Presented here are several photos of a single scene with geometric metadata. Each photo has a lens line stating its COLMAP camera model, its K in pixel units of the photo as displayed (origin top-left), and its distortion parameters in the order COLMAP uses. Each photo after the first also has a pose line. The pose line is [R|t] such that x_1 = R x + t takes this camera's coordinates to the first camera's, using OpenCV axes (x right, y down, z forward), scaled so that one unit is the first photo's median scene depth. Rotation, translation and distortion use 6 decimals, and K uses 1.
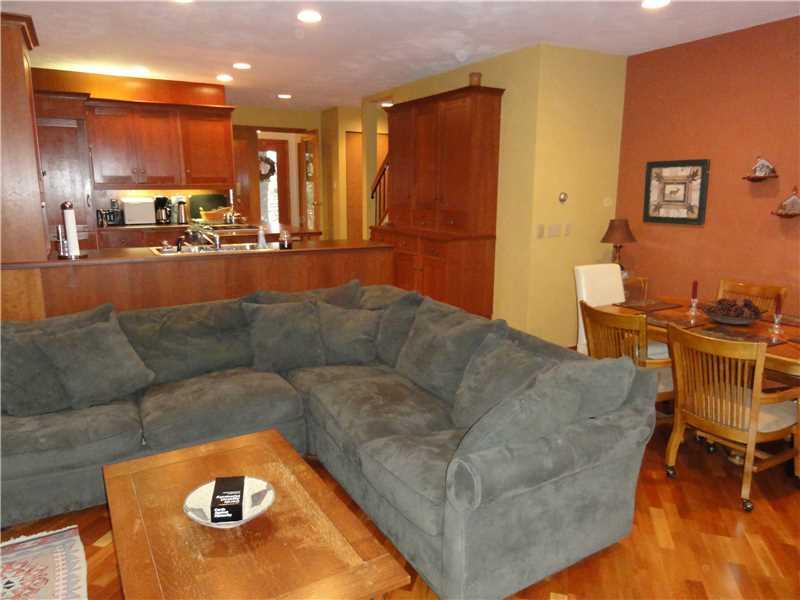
lens RADIAL K [[564.8, 0, 398.6], [0, 564.8, 299.8], [0, 0, 1]] dist [-0.001573, 0.006103]
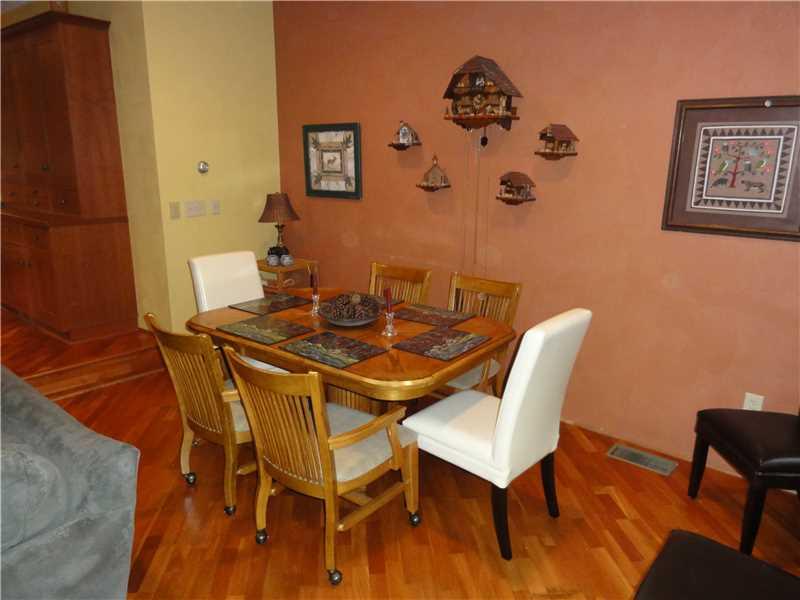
lens RADIAL K [[564.8, 0, 402.2], [0, 564.8, 300.0], [0, 0, 1]] dist [-0.001573, 0.006103]
pose [[0.928821, -0.084305, 0.360810, 0.262196], [0.064977, 0.995742, 0.065390, -0.029849], [-0.364786, -0.037291, 0.930344, 0.155030]]
